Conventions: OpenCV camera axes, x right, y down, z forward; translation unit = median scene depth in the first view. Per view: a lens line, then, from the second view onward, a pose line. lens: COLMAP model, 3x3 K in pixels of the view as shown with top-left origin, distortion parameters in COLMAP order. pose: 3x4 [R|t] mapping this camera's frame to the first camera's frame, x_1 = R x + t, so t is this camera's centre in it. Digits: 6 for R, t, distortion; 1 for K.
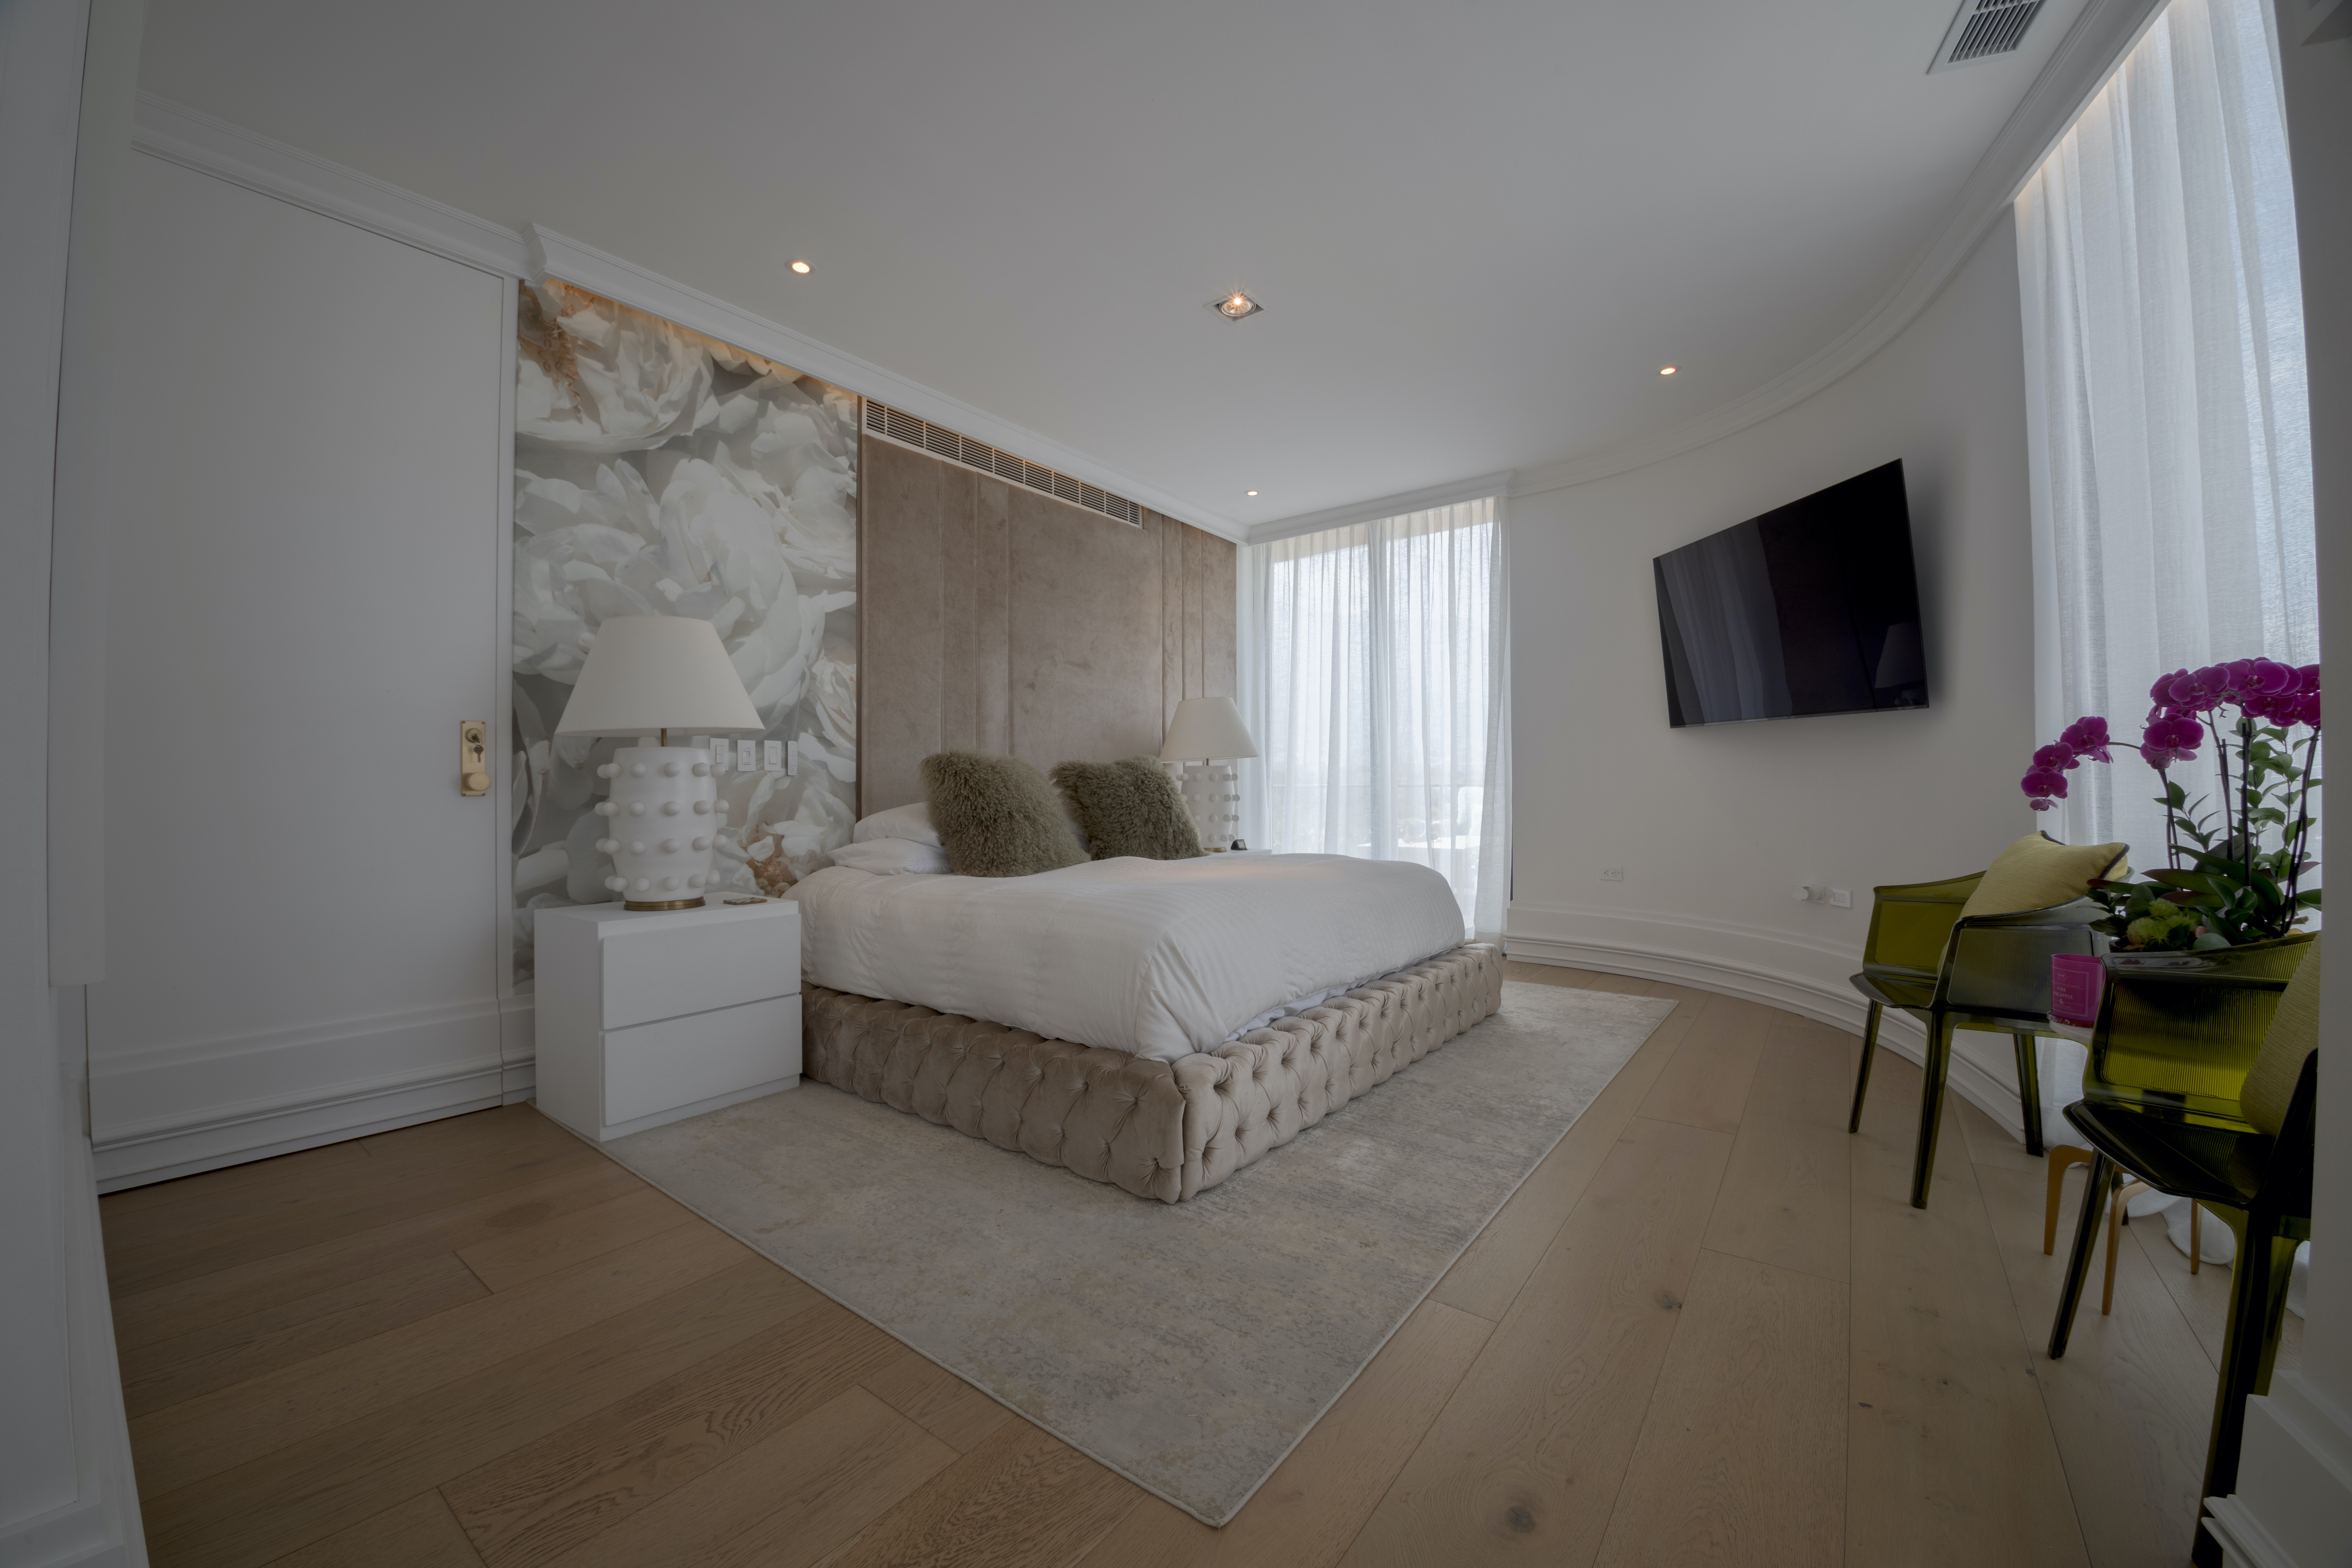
lens RADIAL K [[933.4, 0, 1187.0], [0, 933.4, 784.5], [0, 0, 1]] dist [-0.032881, -0.001190]
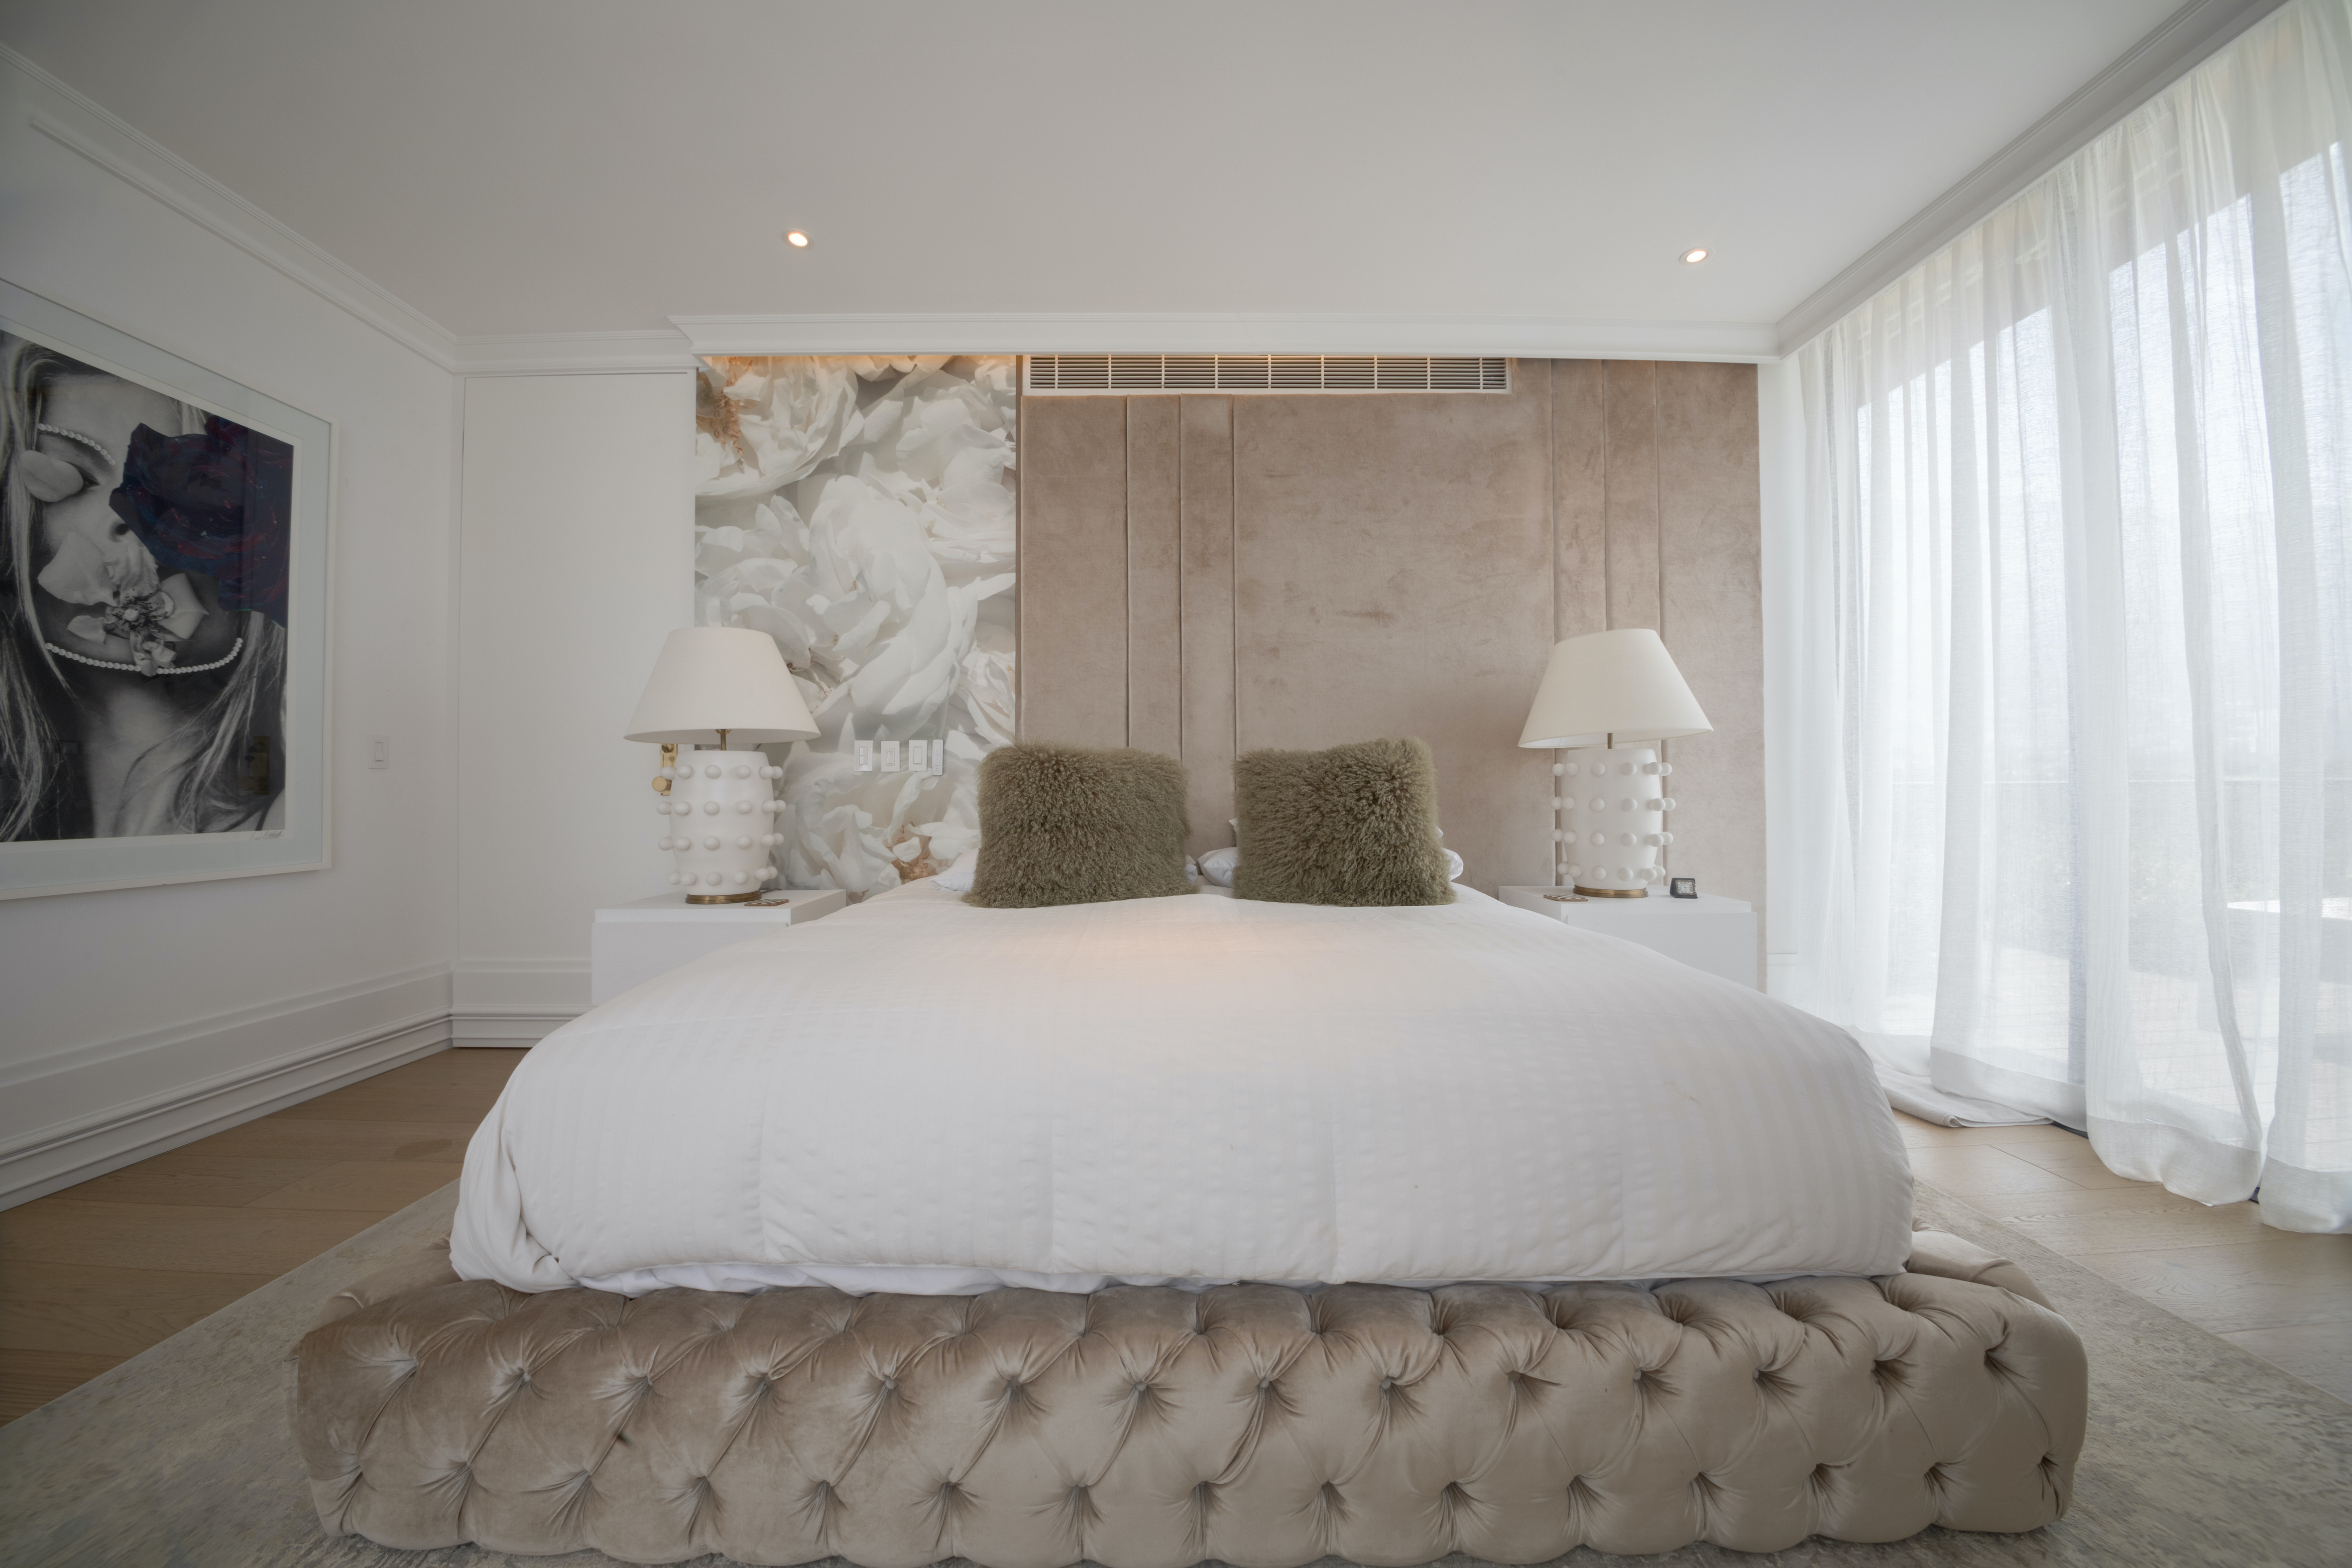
lens RADIAL K [[851.6, 0, 1181.9], [0, 851.6, 784.5], [0, 0, 1]] dist [-0.020069, 0.000032]
pose [[0.590078, -0.002751, -0.807342, 0.427328], [0.004608, 0.999989, -0.000040, 0.001179], [0.807333, -0.003696, 0.590084, 0.662890]]
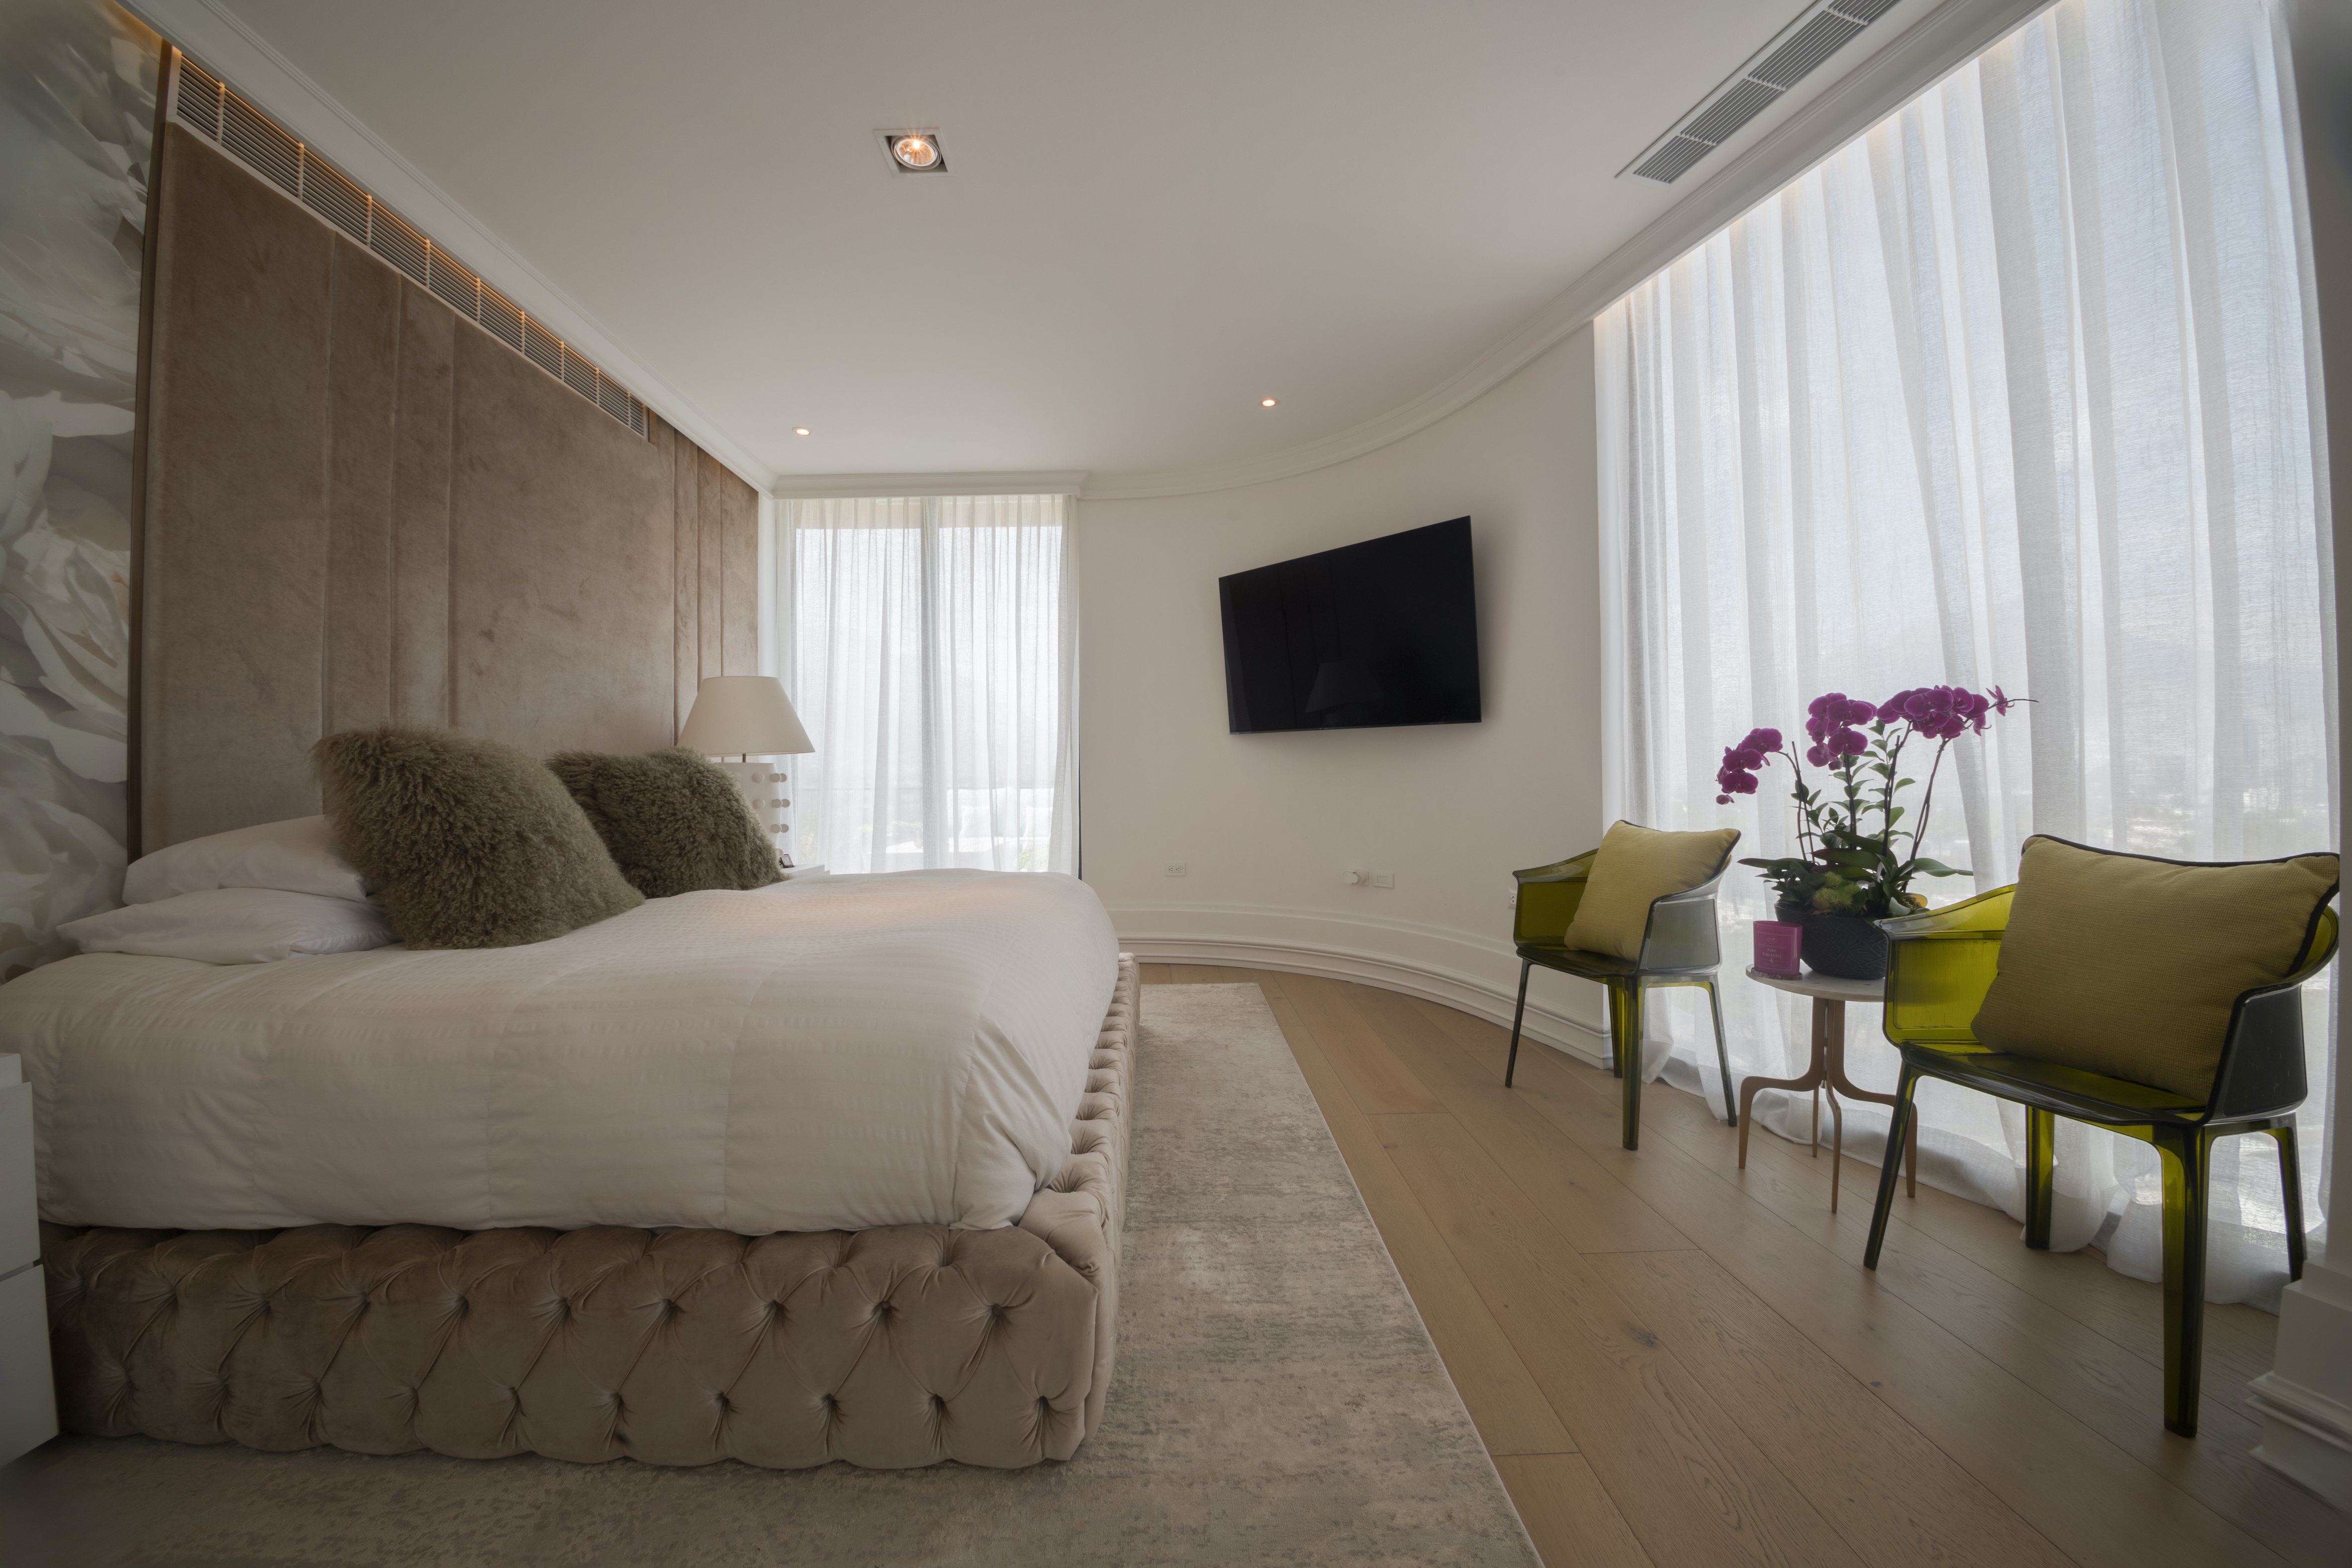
lens RADIAL K [[848.0, 0, 1189.8], [0, 848.0, 787.1], [0, 0, 1]] dist [-0.030463, -0.001666]
pose [[0.783733, -0.002870, 0.621091, -0.177068], [0.003437, 0.999994, 0.000285, 0.002199], [-0.621088, 0.001911, 0.783738, 0.305988]]
